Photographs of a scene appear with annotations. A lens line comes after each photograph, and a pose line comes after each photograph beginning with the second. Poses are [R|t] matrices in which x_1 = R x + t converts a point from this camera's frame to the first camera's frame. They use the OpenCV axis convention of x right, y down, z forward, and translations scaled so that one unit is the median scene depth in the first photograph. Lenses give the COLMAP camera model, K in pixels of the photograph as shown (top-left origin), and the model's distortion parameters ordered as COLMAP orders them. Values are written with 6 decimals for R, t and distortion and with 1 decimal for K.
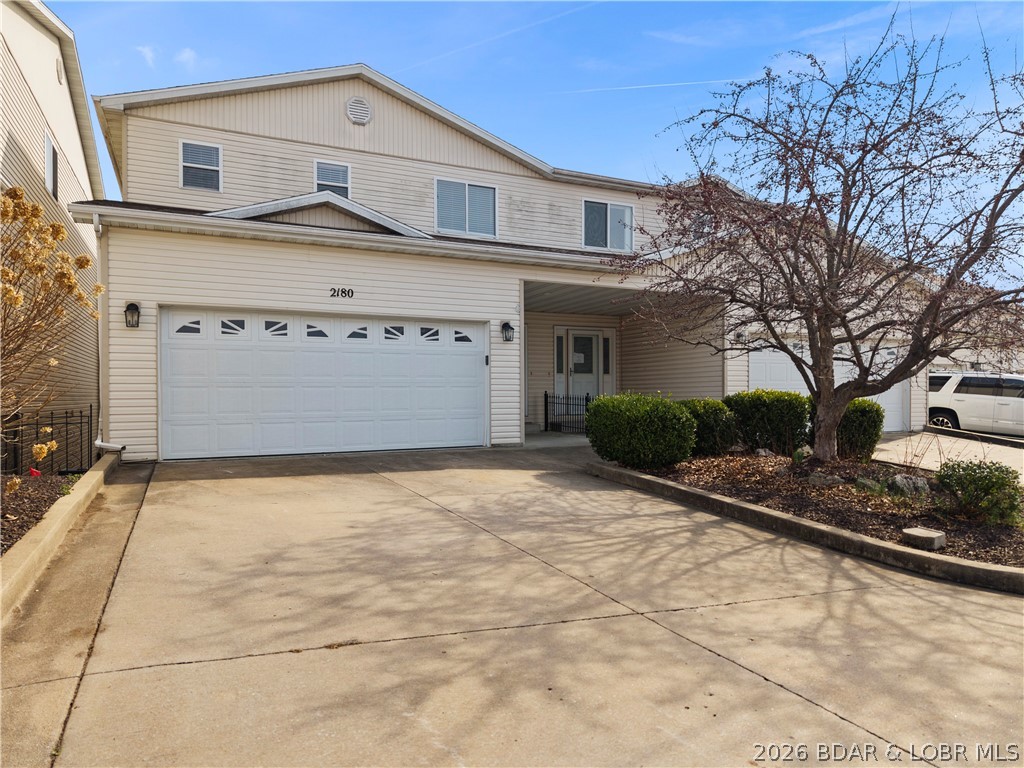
lens RADIAL K [[682.8, 0, 512.0], [0, 682.8, 384.0], [0, 0, 1]] dist [0.004691, -0.004357]
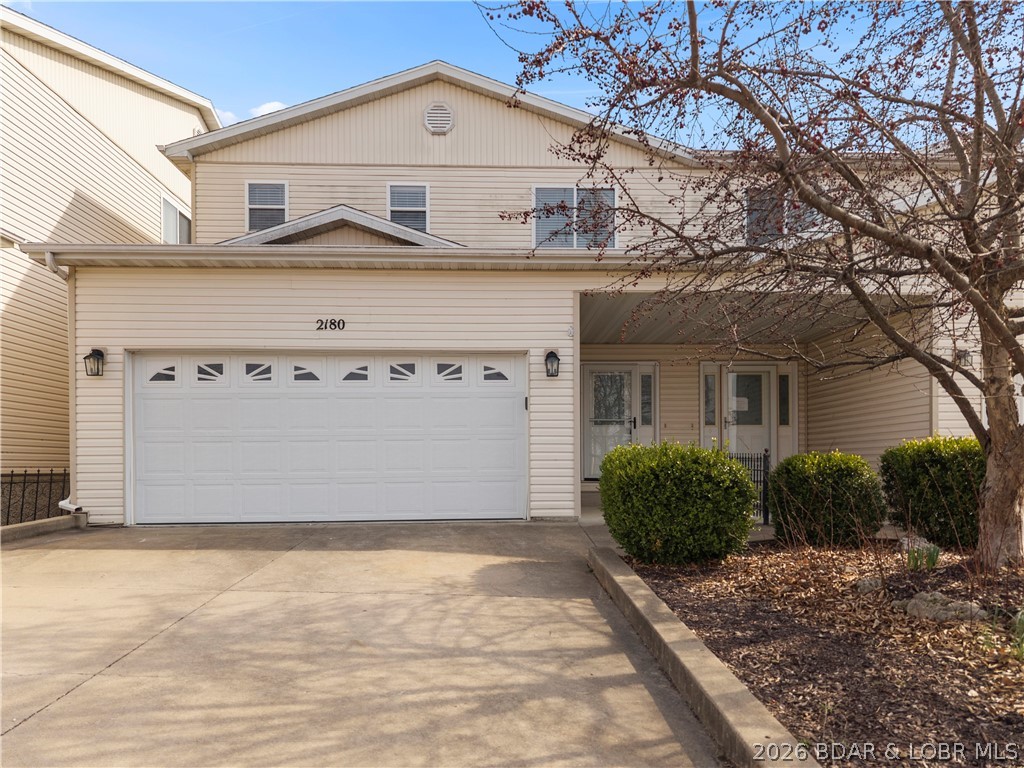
lens RADIAL K [[707.0, 0, 513.4], [0, 707.0, 451.0], [0, 0, 1]] dist [0.014088, 0.001844]
pose [[0.915581, -0.009676, -0.402016, 0.262779], [0.008642, 0.999953, -0.004384, 0.020258], [0.402040, 0.000539, 0.915622, 0.294385]]
